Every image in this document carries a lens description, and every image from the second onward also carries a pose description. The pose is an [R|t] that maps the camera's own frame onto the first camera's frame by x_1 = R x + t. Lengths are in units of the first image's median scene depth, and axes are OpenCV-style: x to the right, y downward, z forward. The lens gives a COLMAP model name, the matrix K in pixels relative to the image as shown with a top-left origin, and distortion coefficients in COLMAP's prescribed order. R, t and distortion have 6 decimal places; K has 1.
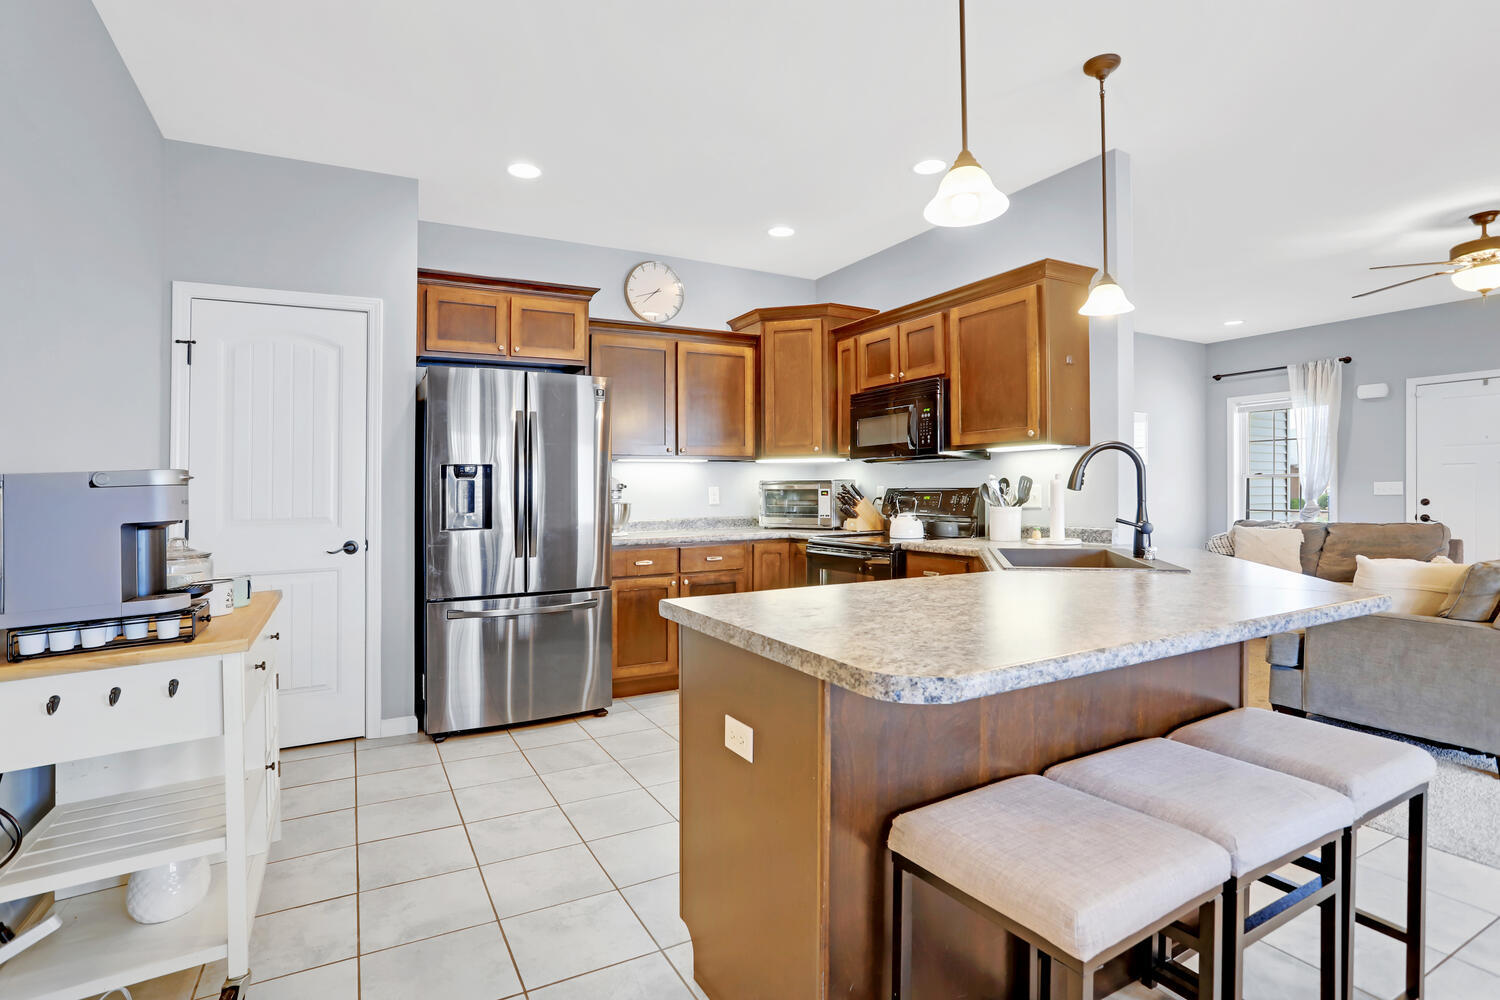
lens RADIAL K [[744.0, 0, 751.5], [0, 744.0, 488.5], [0, 0, 1]] dist [-0.039850, 0.012585]
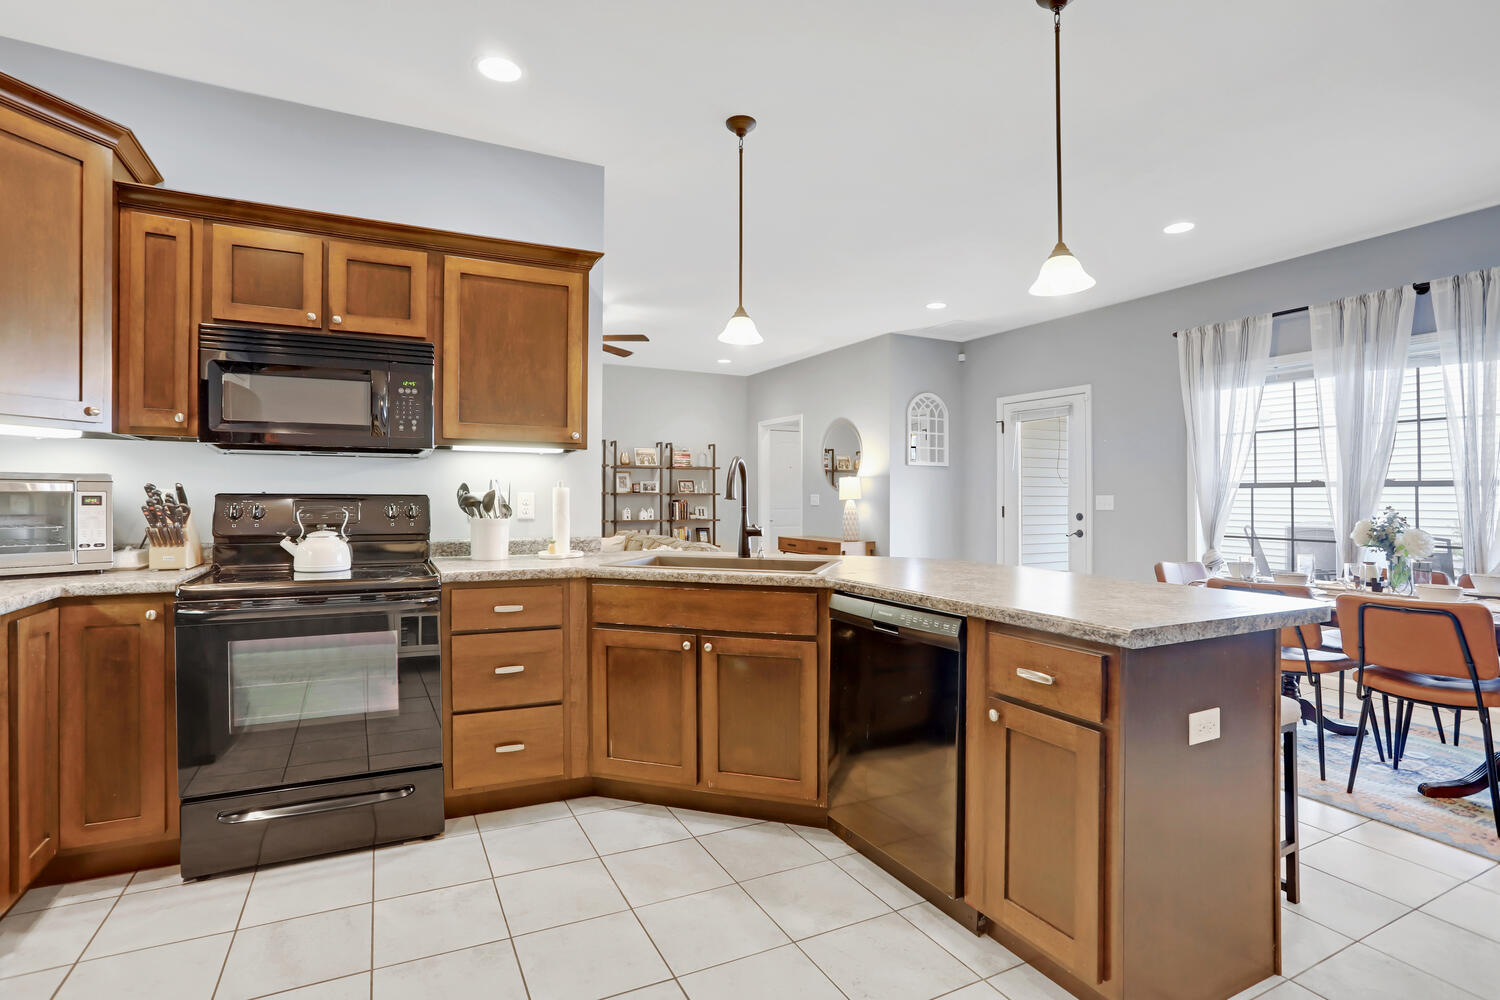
lens RADIAL K [[744.0, 0, 743.9], [0, 744.0, 498.6], [0, 0, 1]] dist [-0.039850, 0.012585]
pose [[0.042898, 0.009305, 0.999036, -0.408653], [-0.007532, 0.999931, -0.008990, 0.006491], [-0.999051, -0.007139, 0.042965, 0.592254]]
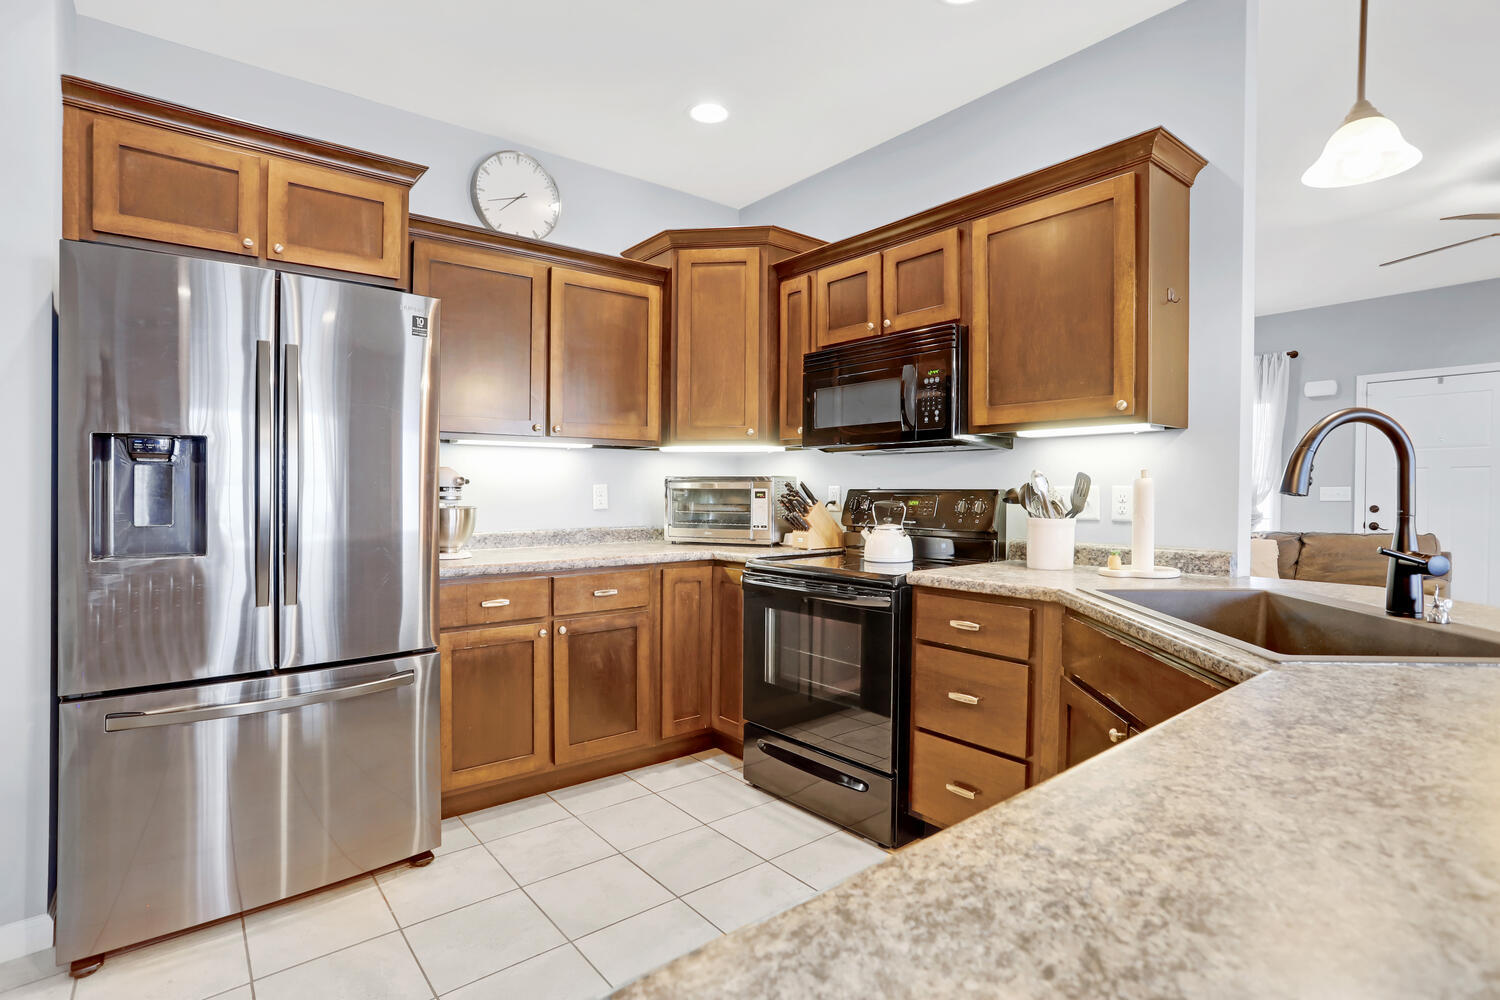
lens RADIAL K [[744.0, 0, 729.4], [0, 744.0, 493.5], [0, 0, 1]] dist [-0.039850, 0.012585]
pose [[0.988102, 0.008262, 0.153575, -0.043696], [-0.009346, 0.999936, 0.006333, 0.000861], [-0.153513, -0.007693, 0.988117, 0.332063]]
